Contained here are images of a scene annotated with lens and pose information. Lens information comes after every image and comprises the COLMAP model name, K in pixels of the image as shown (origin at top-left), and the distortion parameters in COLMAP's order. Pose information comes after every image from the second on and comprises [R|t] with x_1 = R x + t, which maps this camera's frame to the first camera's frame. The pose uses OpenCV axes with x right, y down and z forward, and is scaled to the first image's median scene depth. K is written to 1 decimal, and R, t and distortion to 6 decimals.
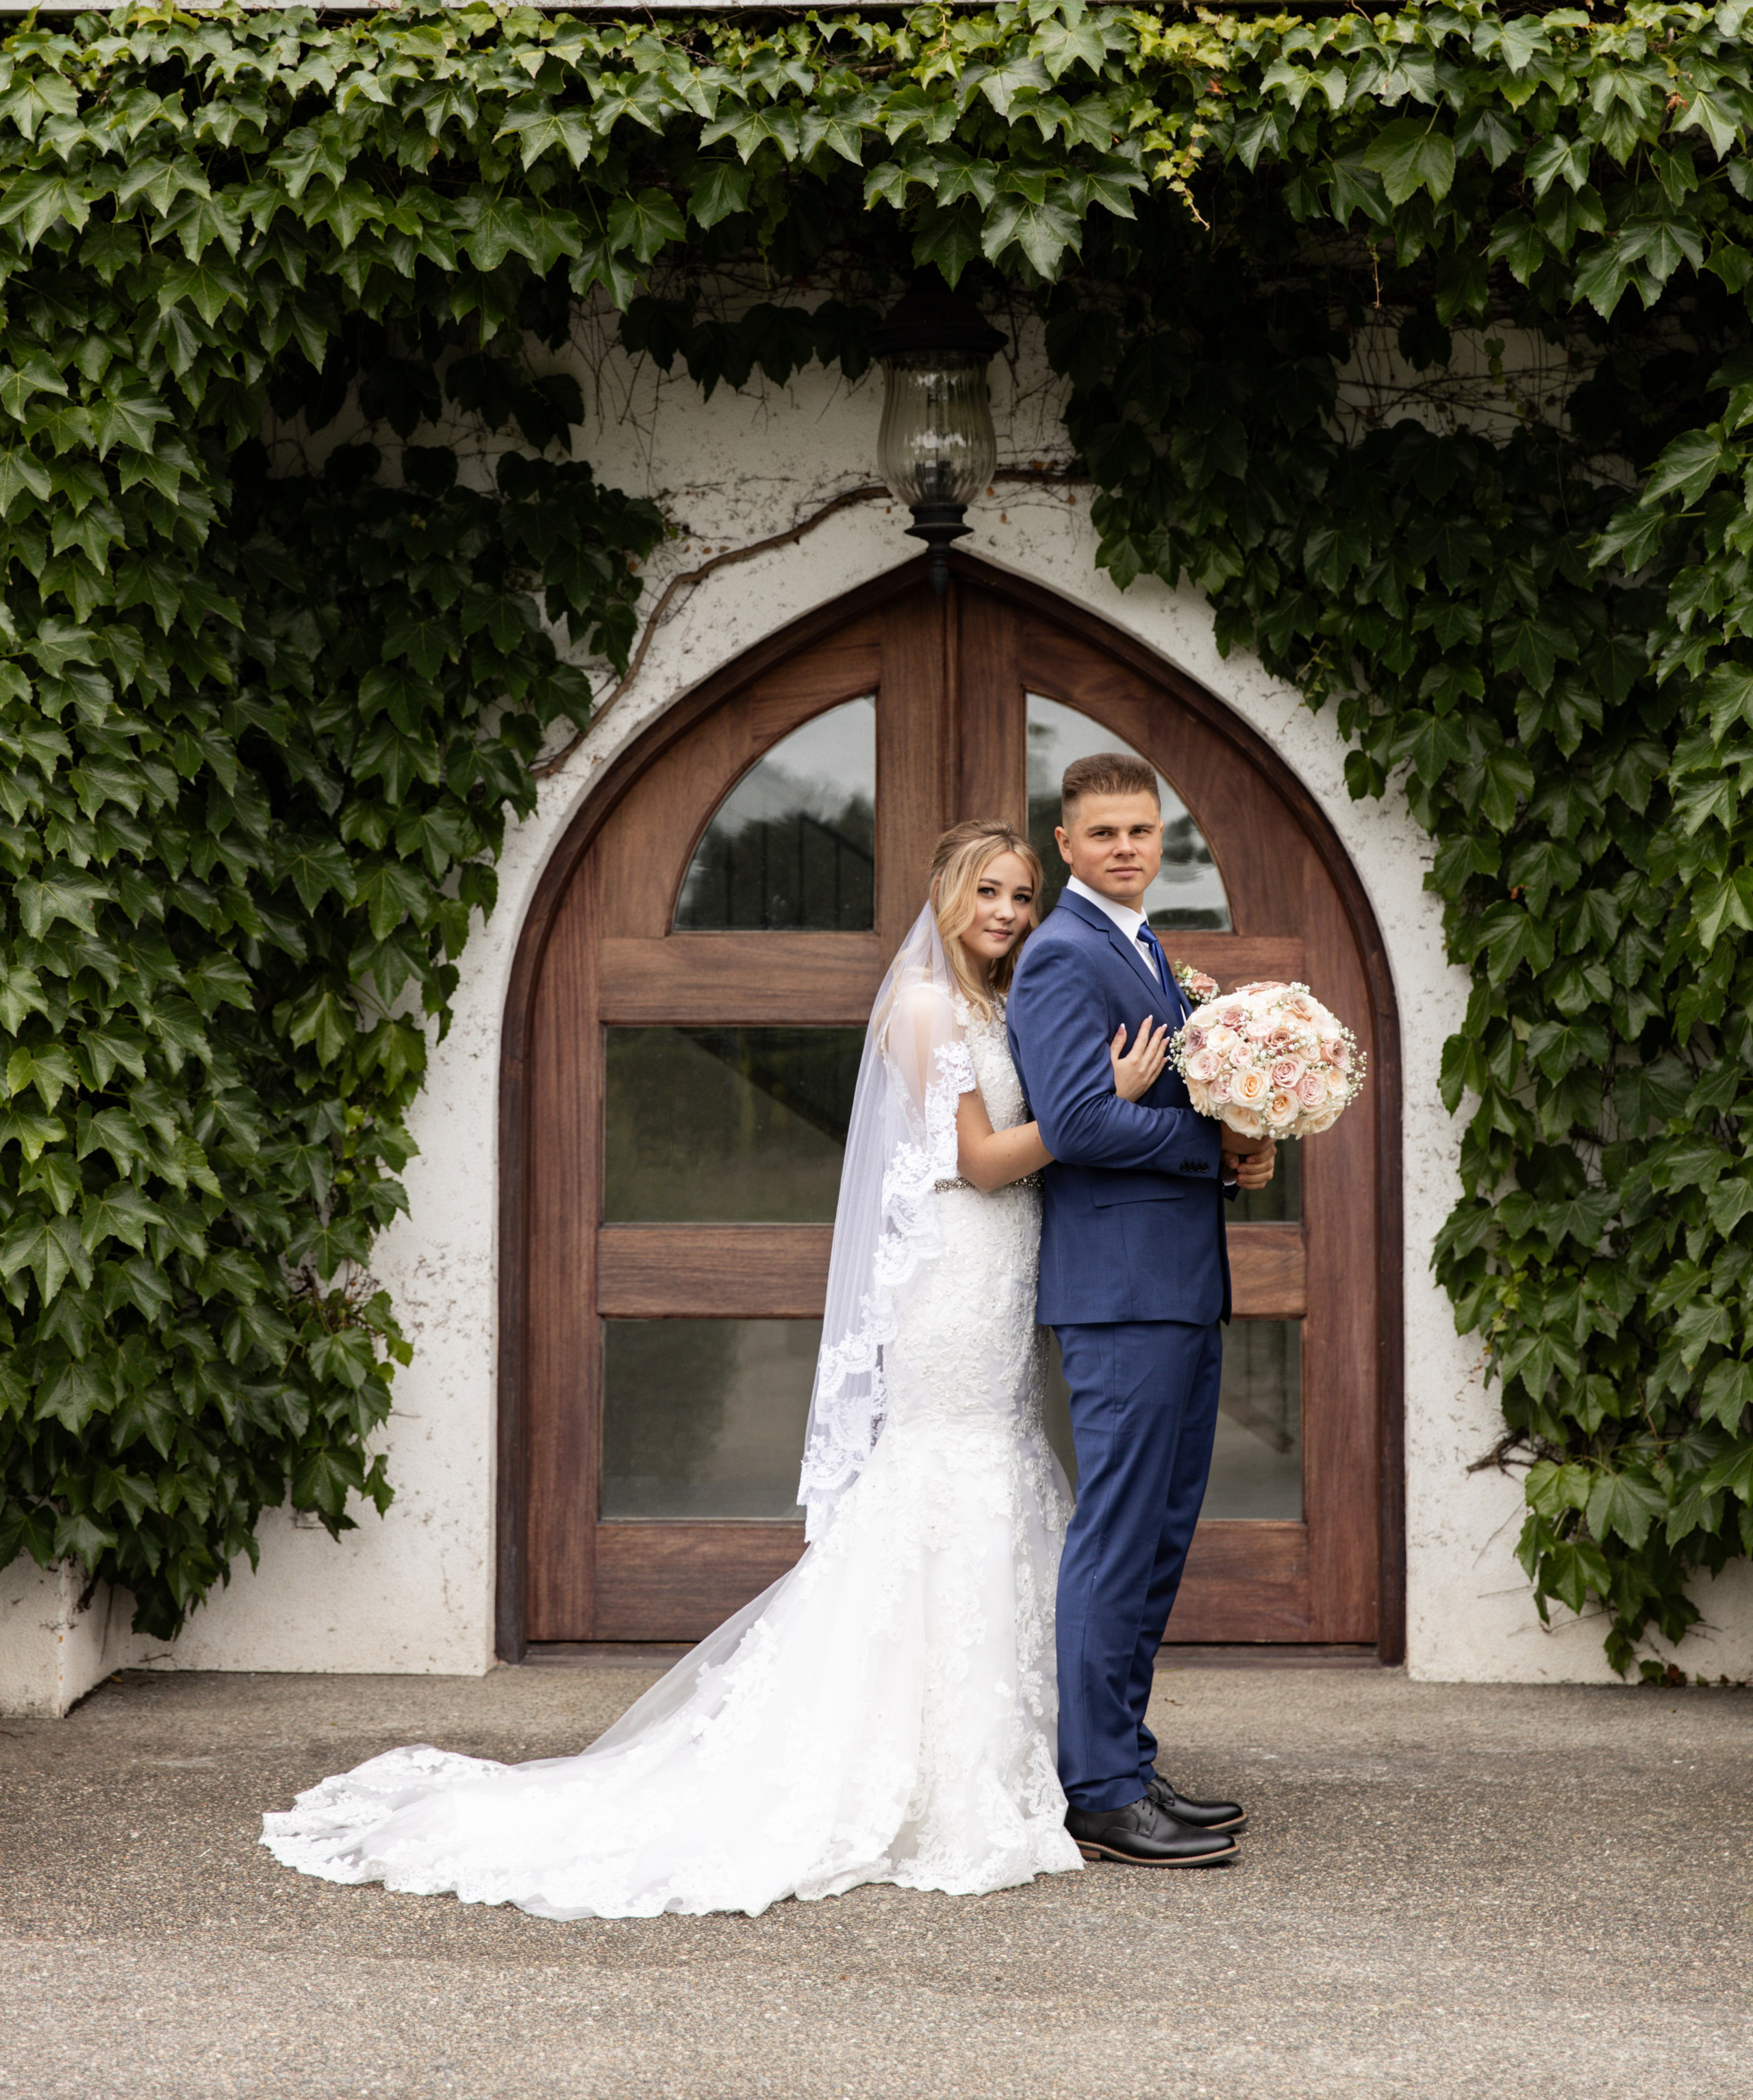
lens RADIAL K [[4414.2, 0, 872.1], [0, 4414.2, 735.8], [0, 0, 1]] dist [-0.029110, -0.136560]
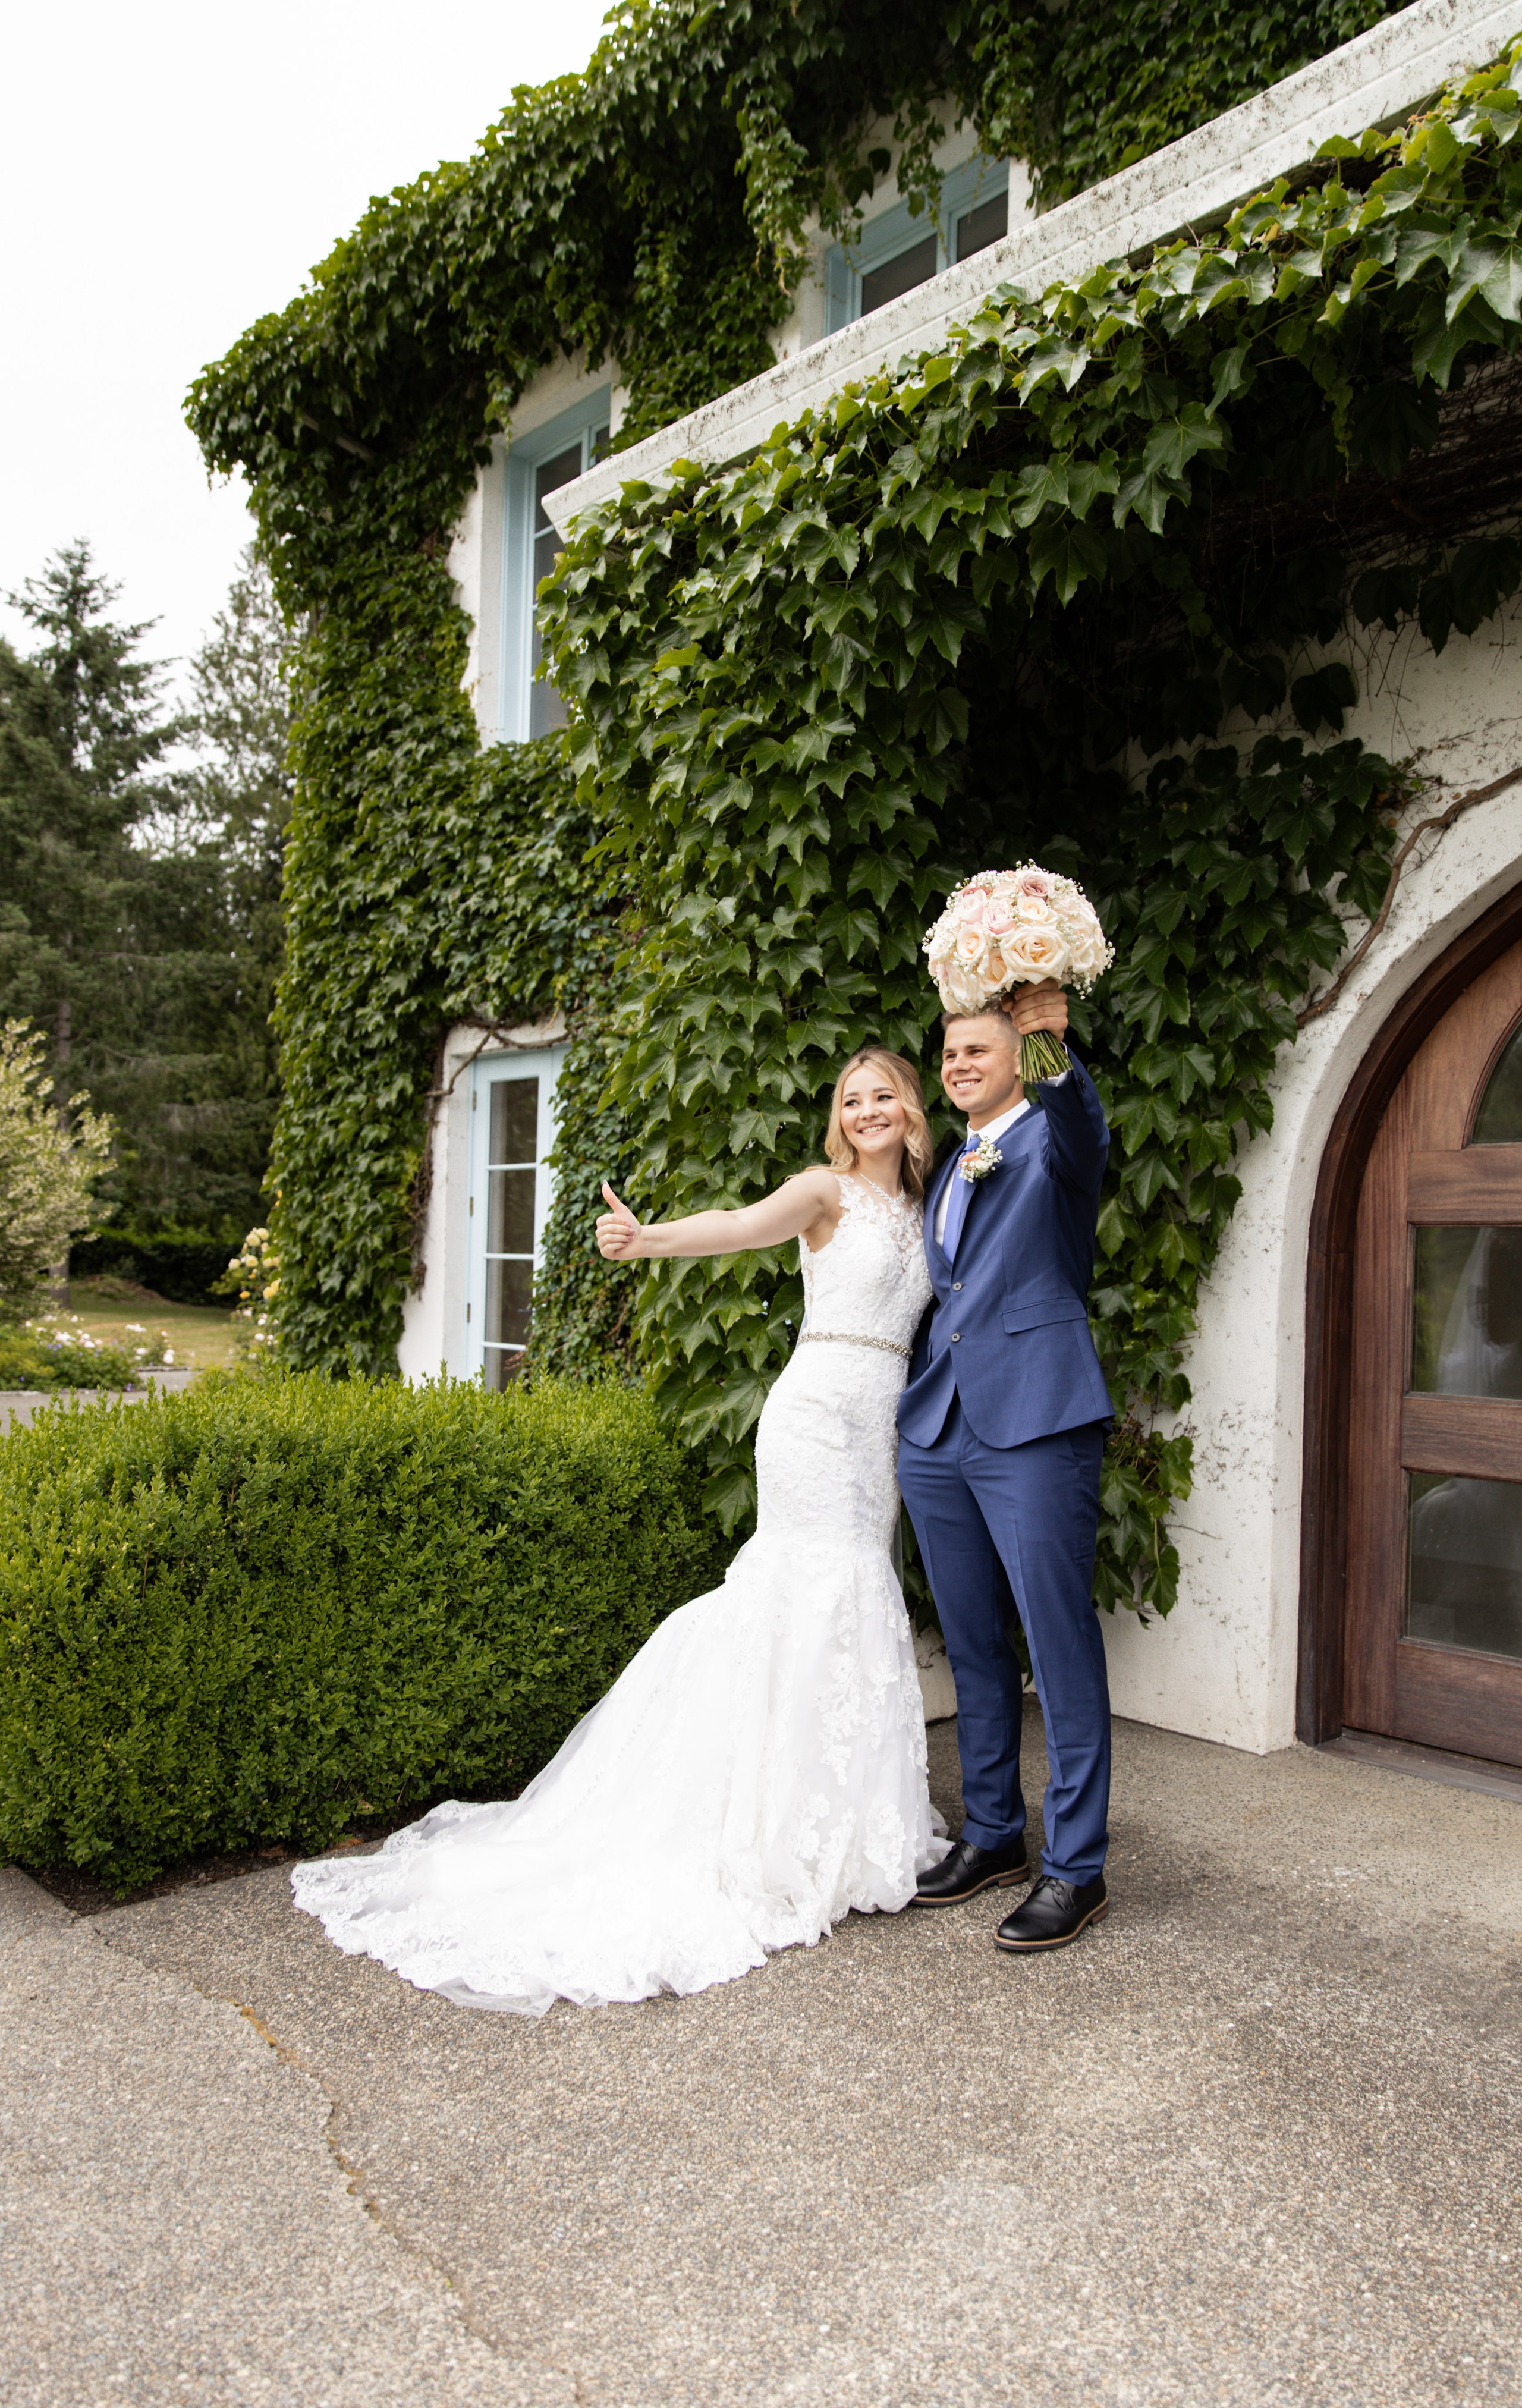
lens RADIAL K [[1726.2, 0, 758.2], [0, 1726.2, 1273.0], [0, 0, 1]] dist [-0.002038, -0.000818]
pose [[0.699206, 0.017338, -0.714710, 0.170177], [0.044199, 0.996745, 0.067420, 0.045287], [0.713553, -0.078730, 0.696164, 0.634698]]
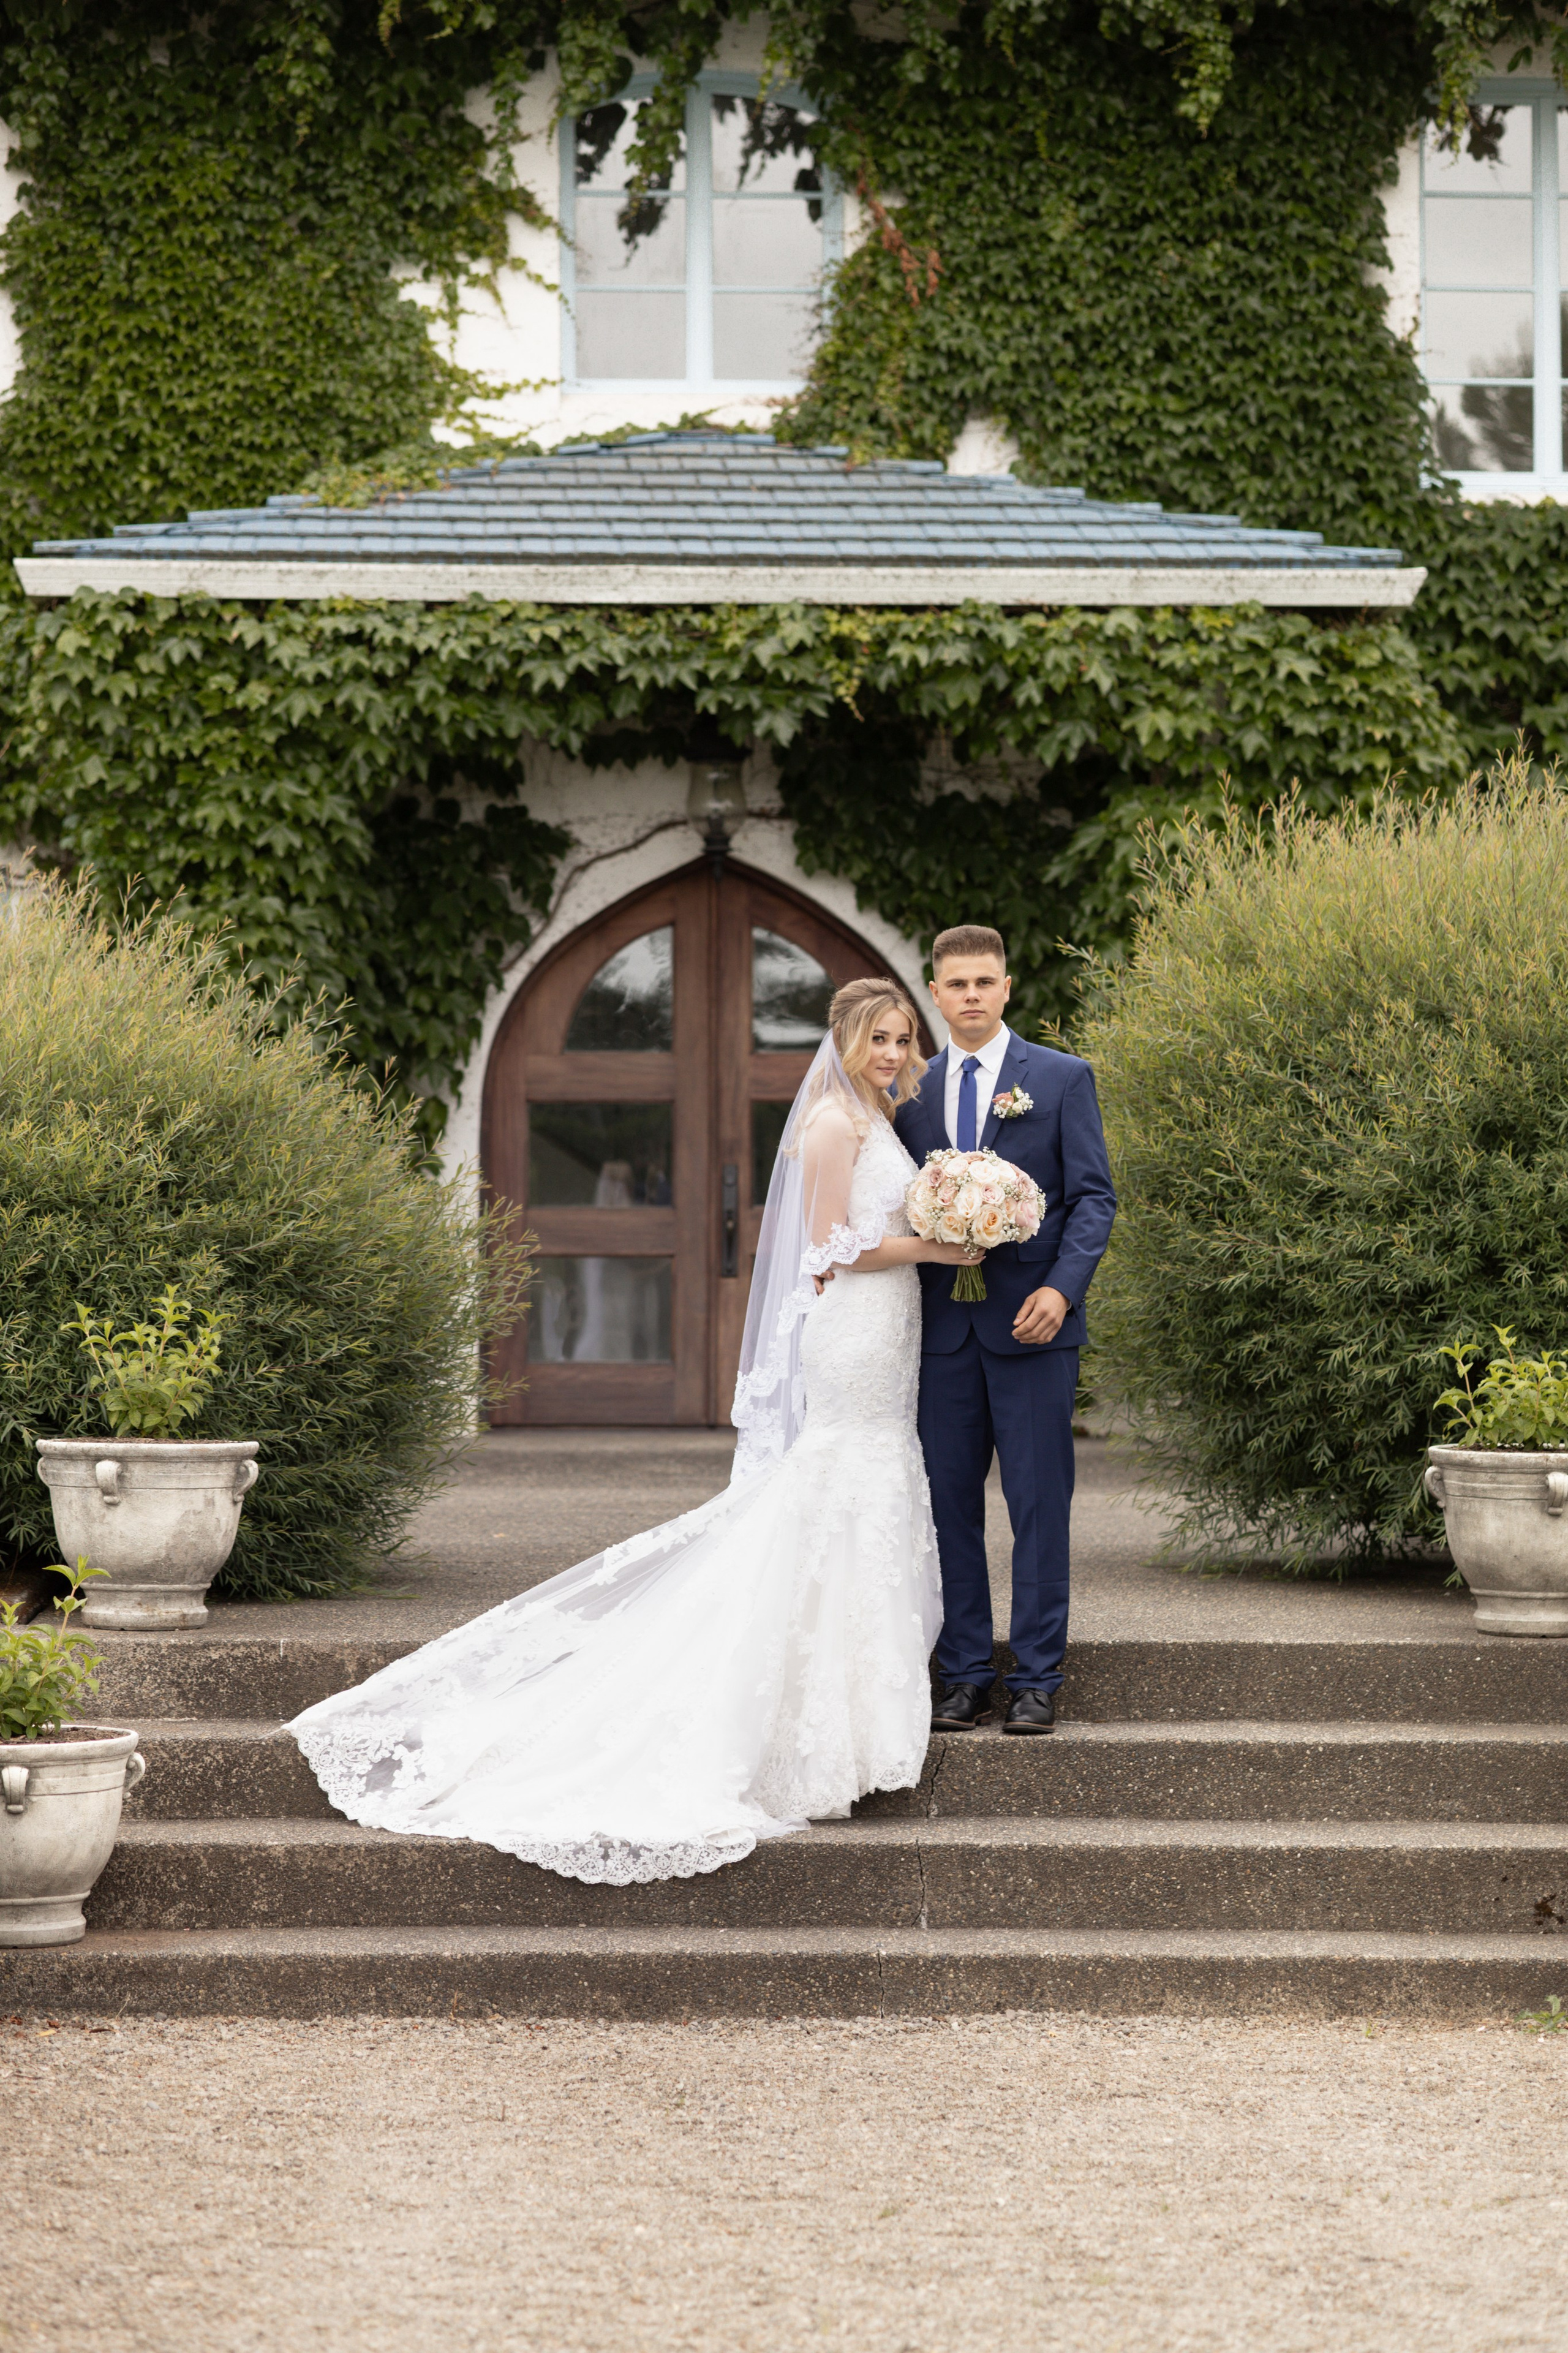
lens RADIAL K [[5976.1, 0, 820.8], [0, 5976.1, 1087.3], [0, 0, 1]] dist [0.142339, 0.227638]
pose [[0.995087, 0.000363, 0.099002, -0.217164], [-0.006462, 0.998099, 0.061284, -0.112283], [-0.098792, -0.061623, 0.993198, -1.768846]]
